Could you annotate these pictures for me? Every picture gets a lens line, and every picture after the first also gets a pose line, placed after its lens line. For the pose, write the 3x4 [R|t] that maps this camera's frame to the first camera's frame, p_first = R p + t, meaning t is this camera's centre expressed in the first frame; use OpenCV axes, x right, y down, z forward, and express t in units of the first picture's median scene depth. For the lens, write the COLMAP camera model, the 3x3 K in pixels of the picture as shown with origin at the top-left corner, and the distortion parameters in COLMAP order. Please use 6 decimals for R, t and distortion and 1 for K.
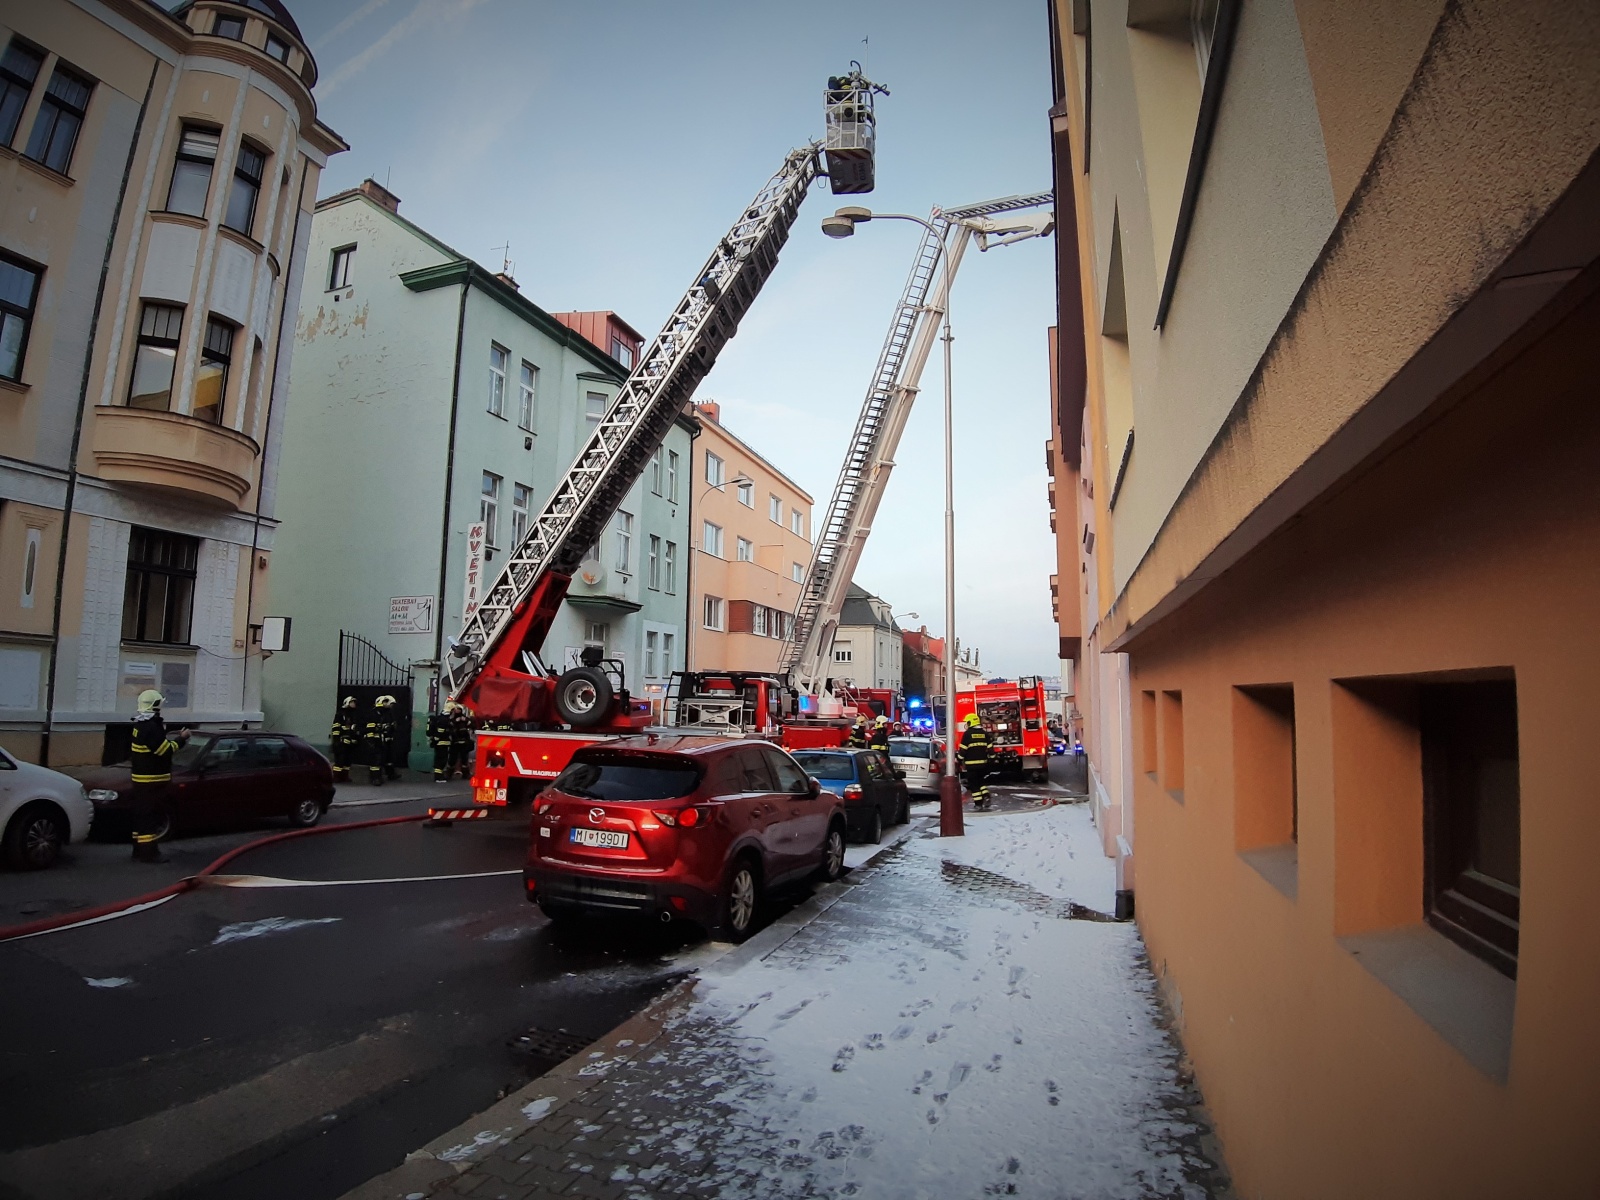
lens RADIAL K [[826.6, 0, 790.7], [0, 826.6, 601.6], [0, 0, 1]] dist [-0.104730, -0.001074]
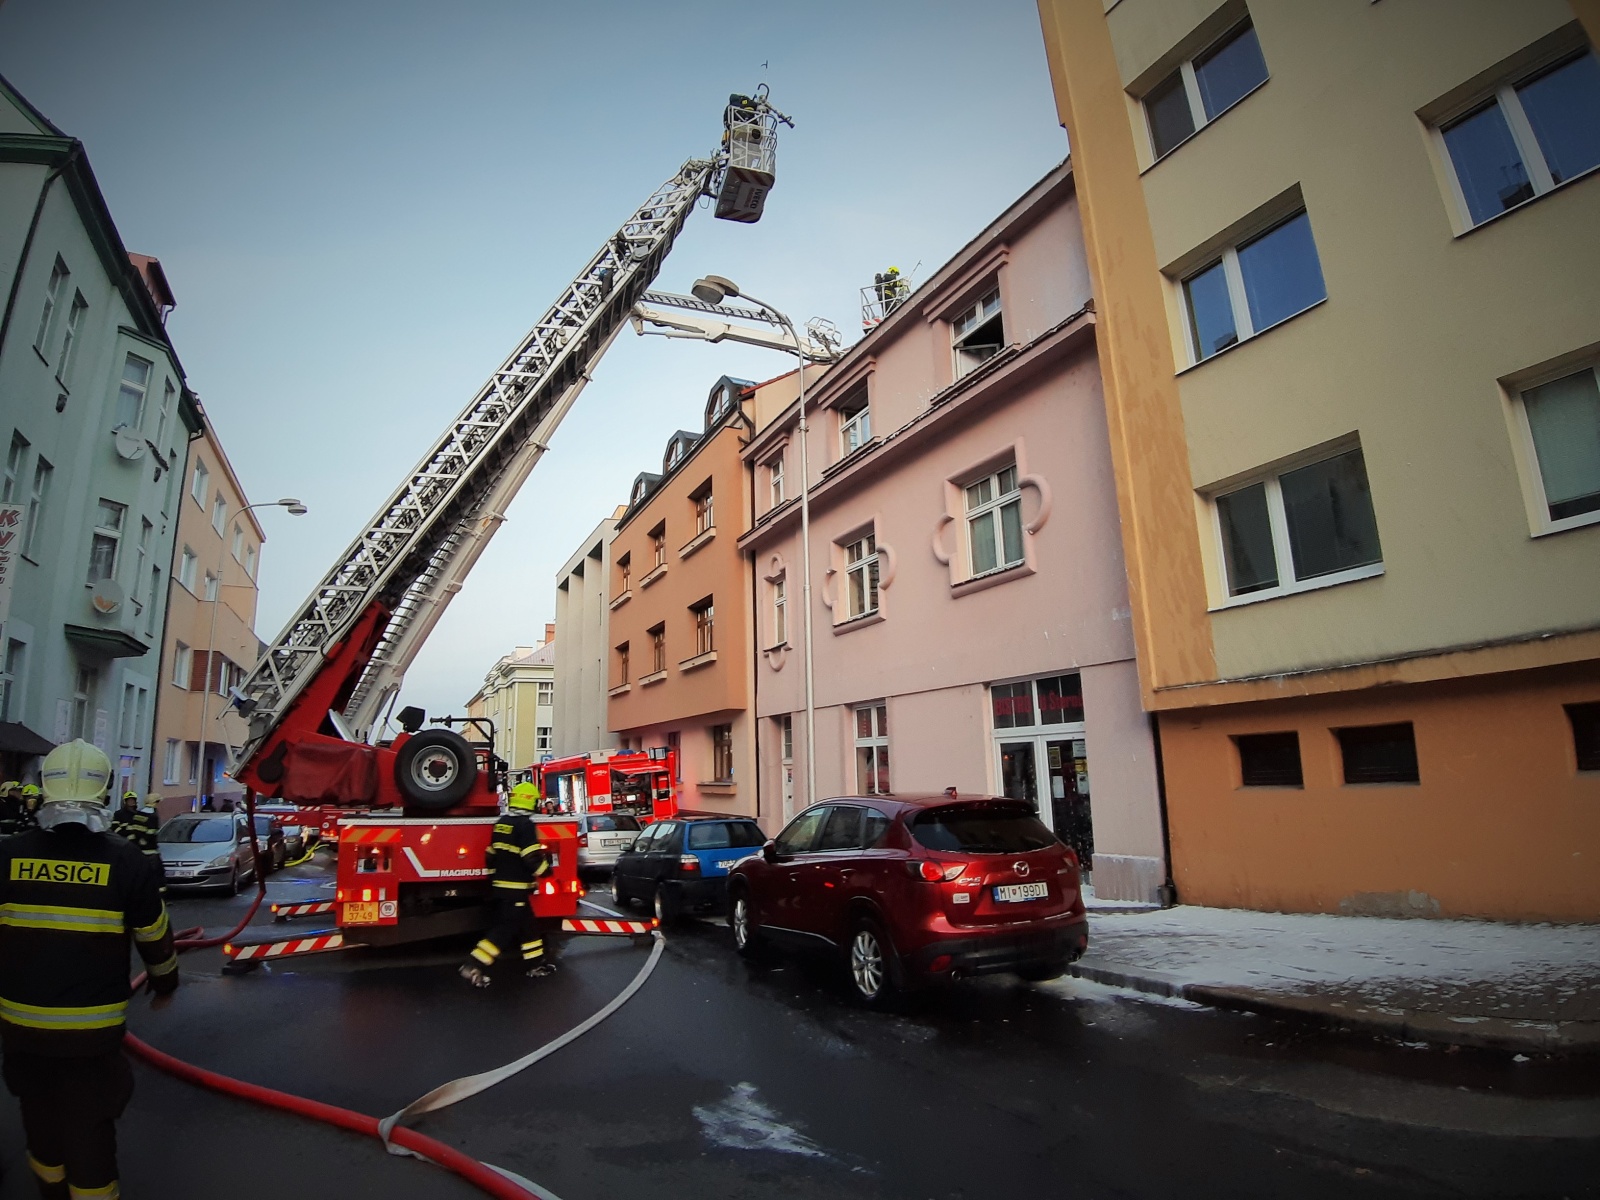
lens RADIAL K [[826.6, 0, 790.7], [0, 826.6, 601.6], [0, 0, 1]] dist [-0.104730, -0.001074]
pose [[0.716043, 0.111957, 0.689019, -0.547002], [-0.046364, 0.992503, -0.113087, 0.031544], [-0.696514, 0.049029, 0.715866, 0.229540]]
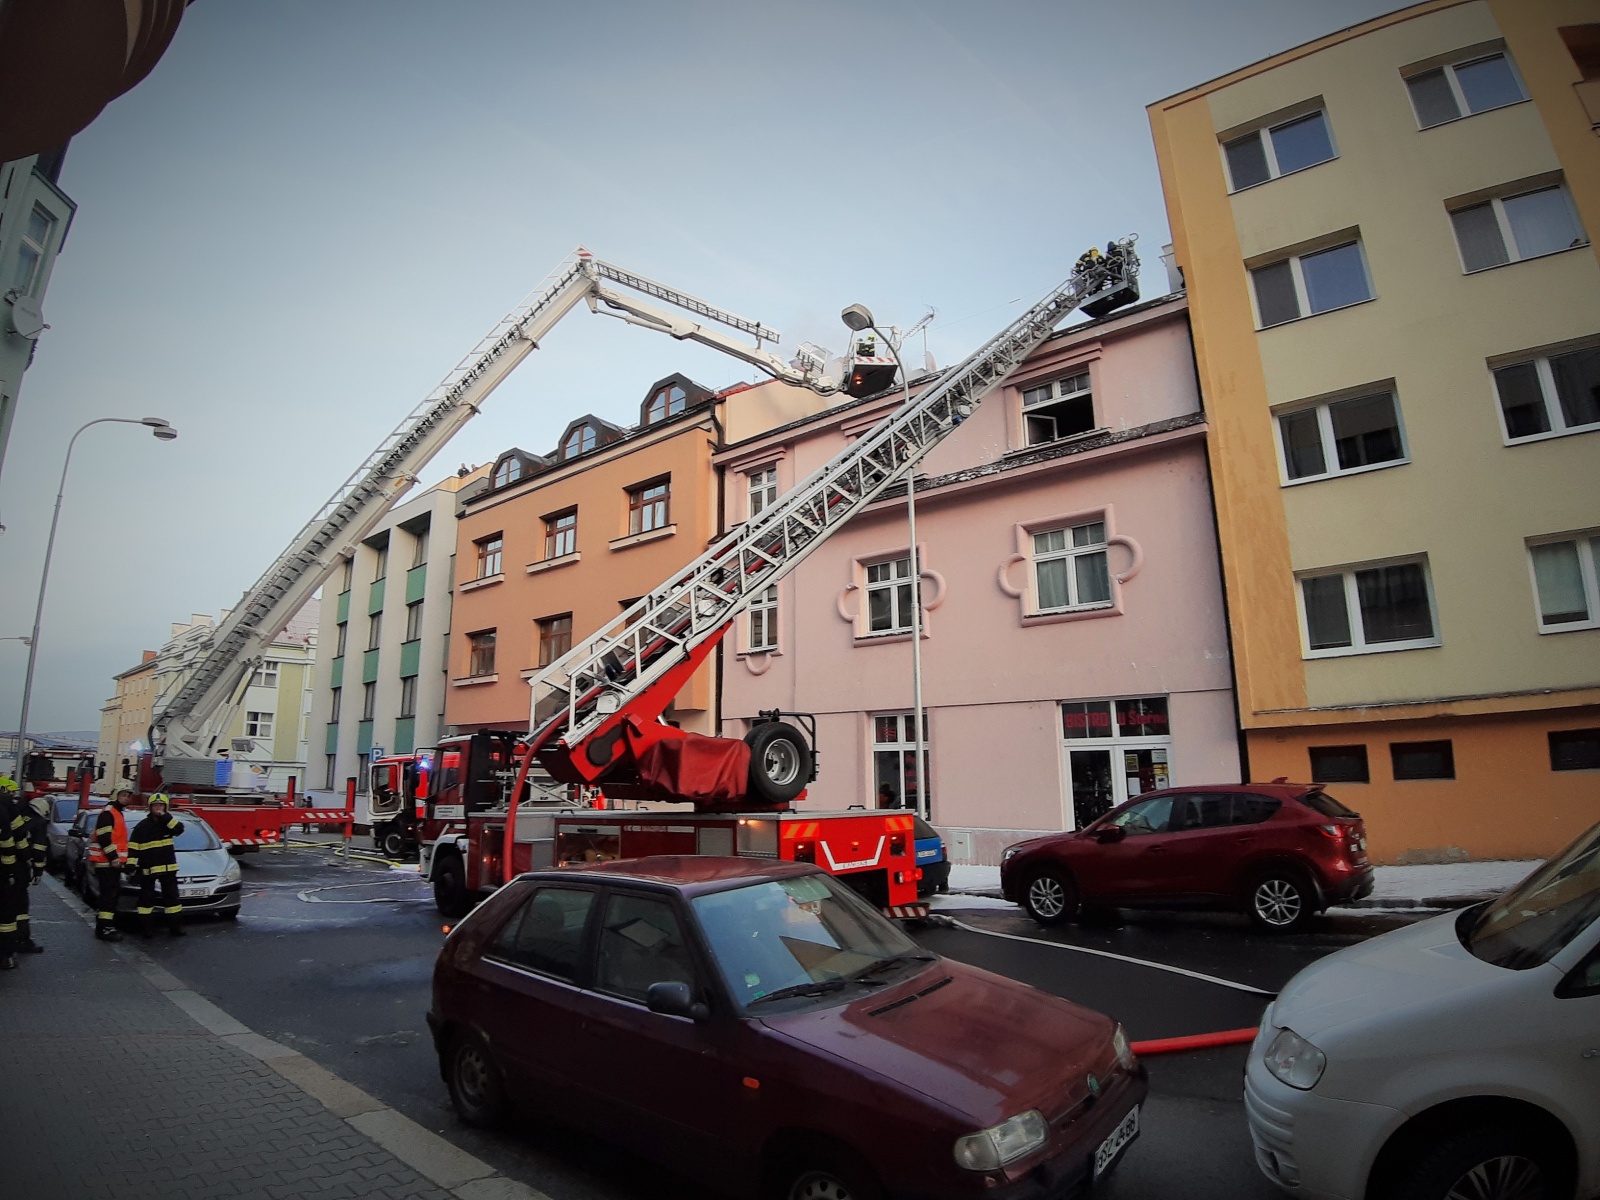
lens RADIAL K [[834.2, 0, 784.4], [0, 834.2, 598.5], [0, 0, 1]] dist [-0.107399, -0.000563]
pose [[0.374755, 0.177019, 0.910068, -0.944330], [-0.094801, 0.983774, -0.152318, 0.079792], [-0.922265, -0.029193, 0.385455, 0.686928]]
